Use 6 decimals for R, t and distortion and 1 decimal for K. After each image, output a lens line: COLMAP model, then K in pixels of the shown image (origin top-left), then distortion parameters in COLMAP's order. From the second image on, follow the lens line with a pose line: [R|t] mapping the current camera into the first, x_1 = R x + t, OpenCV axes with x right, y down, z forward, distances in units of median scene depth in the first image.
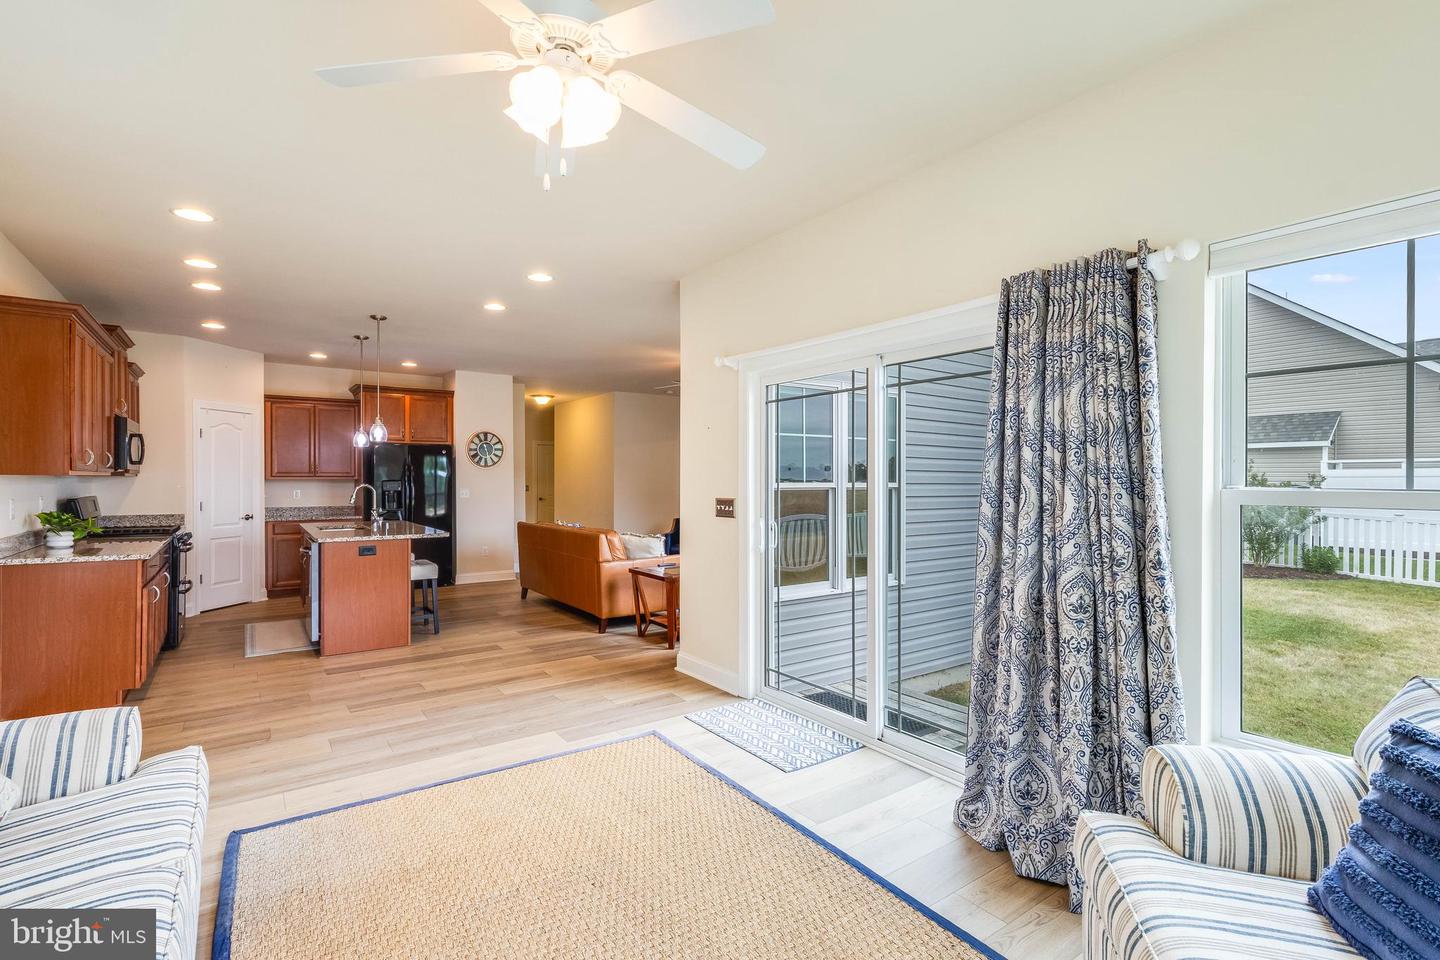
lens RADIAL K [[670.4, 0, 720.5], [0, 670.4, 481.1], [0, 0, 1]] dist [0.004823, -0.000335]
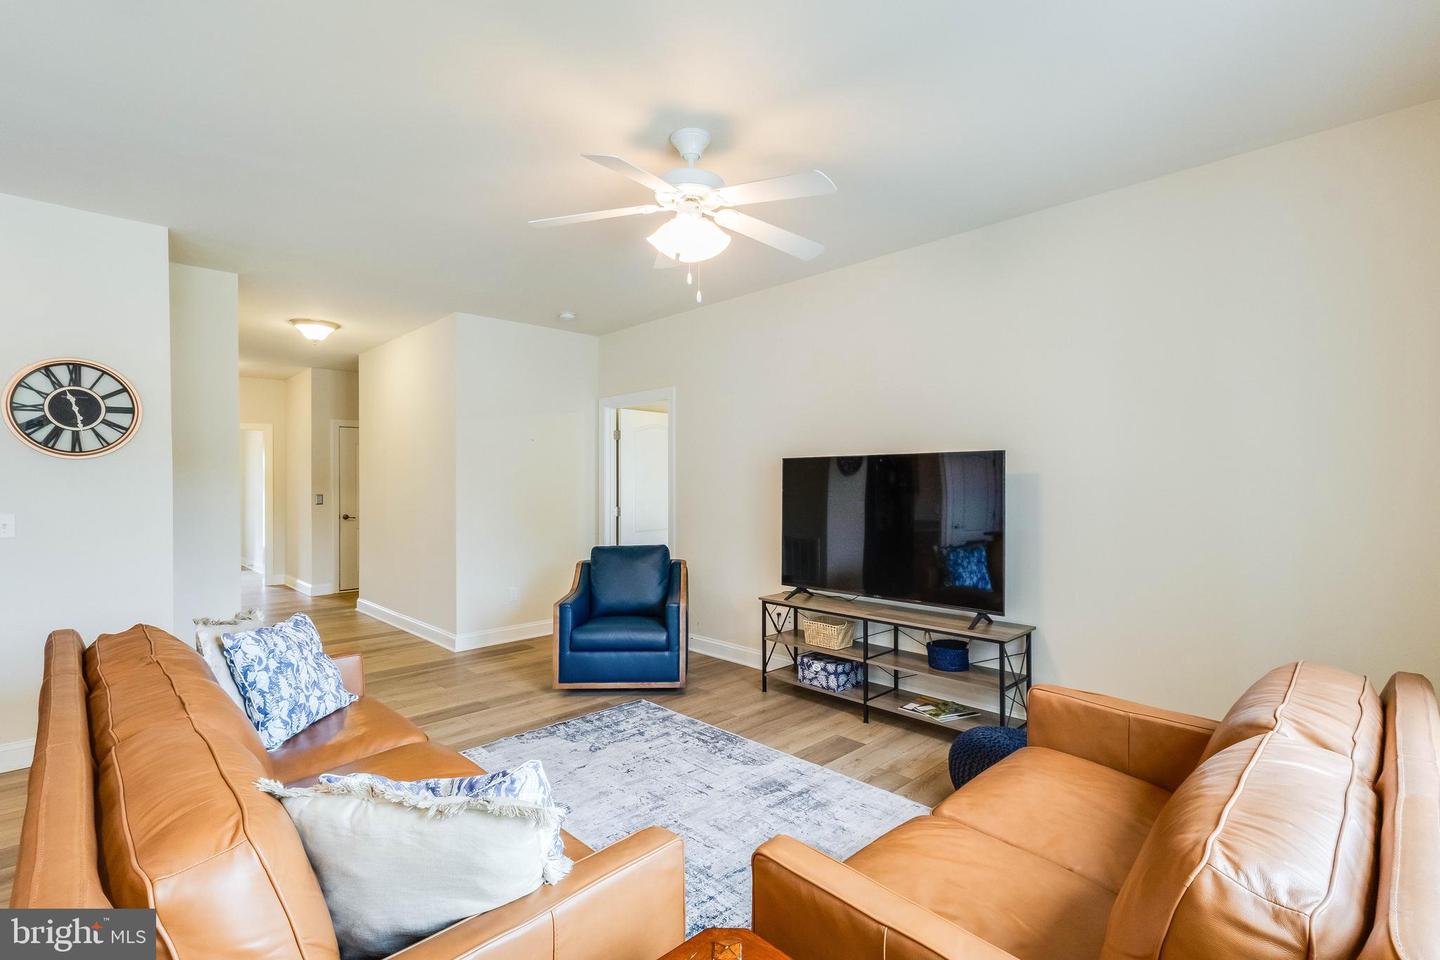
lens RADIAL K [[668.6, 0, 716.2], [0, 668.6, 479.6], [0, 0, 1]] dist [0.000940, -0.000364]
pose [[0.988350, -0.004434, 0.152134, -0.051347], [0.005273, 0.999973, -0.005114, -0.003105], [-0.152107, 0.005857, 0.988347, 0.590378]]
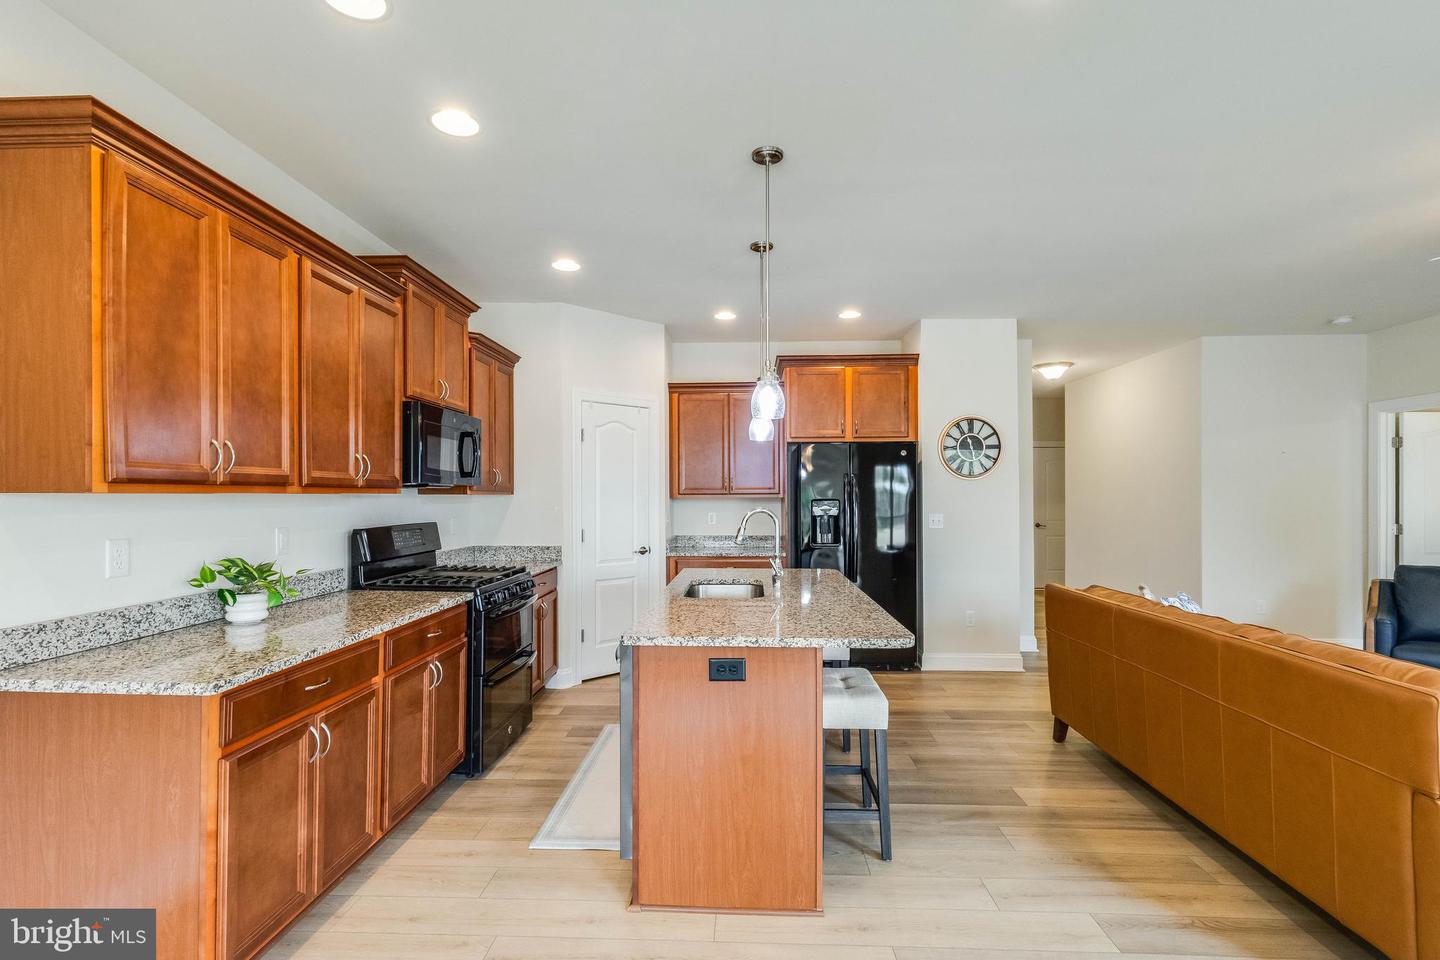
lens RADIAL K [[668.6, 0, 713.0], [0, 668.6, 493.9], [0, 0, 1]] dist [0.000940, -0.000364]
pose [[0.783133, -0.003467, -0.621844, -0.166939], [-0.000328, 0.999982, -0.005988, -0.002600], [0.621854, 0.004893, 0.783118, 0.410277]]
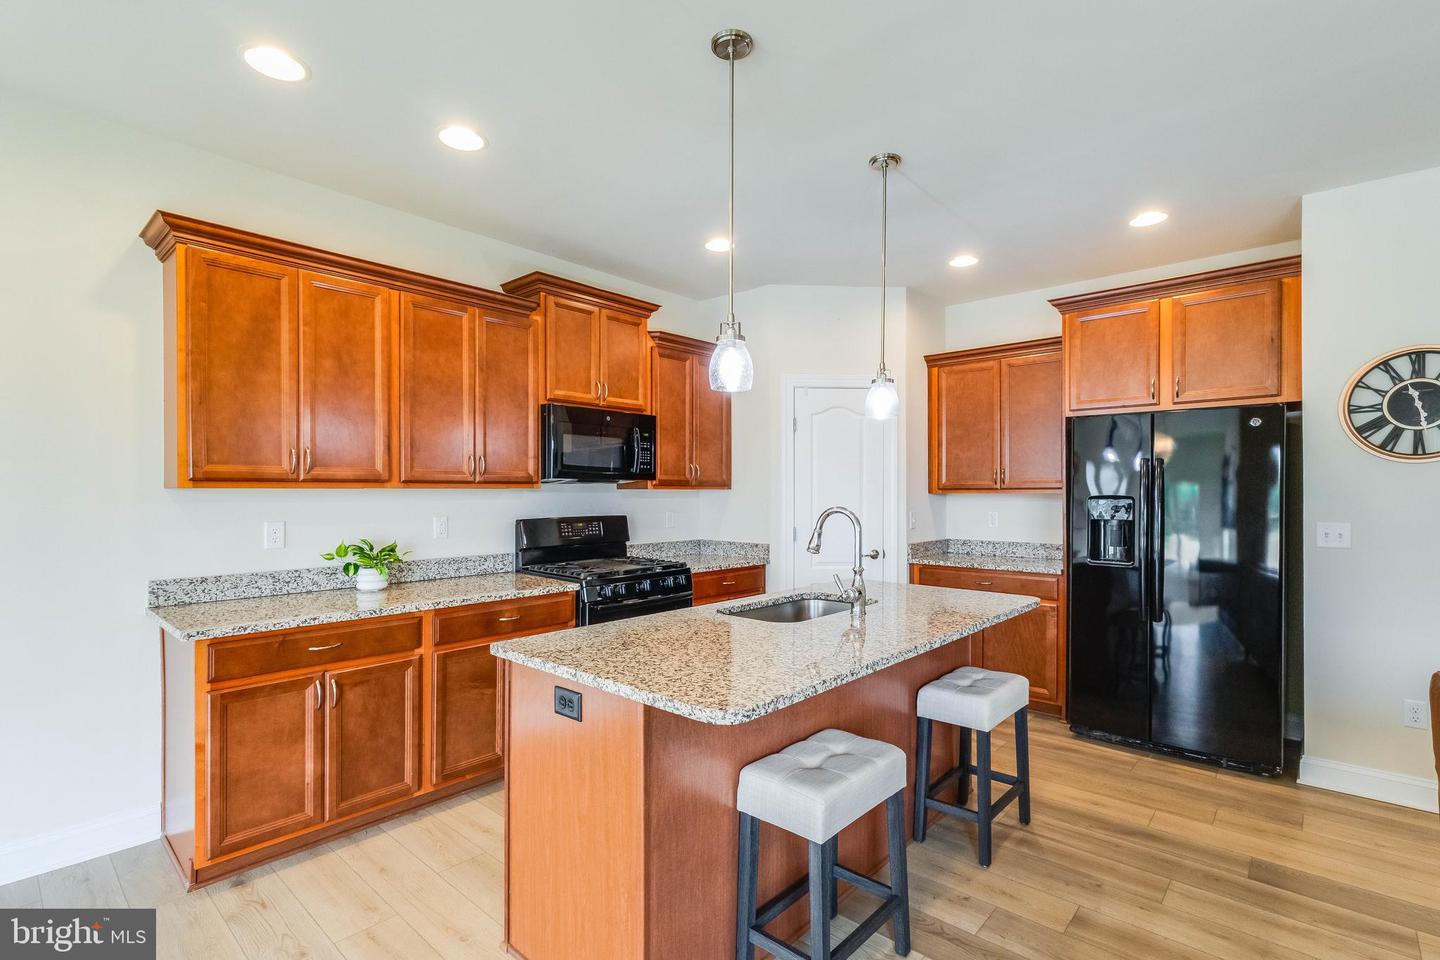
lens RADIAL K [[668.6, 0, 722.0], [0, 668.6, 494.4], [0, 0, 1]] dist [0.000940, -0.000364]
pose [[0.213888, 0.003506, -0.976852, -0.107594], [-0.003280, 0.999990, 0.002871, -0.002934], [0.976853, 0.002590, 0.213897, 0.619116]]
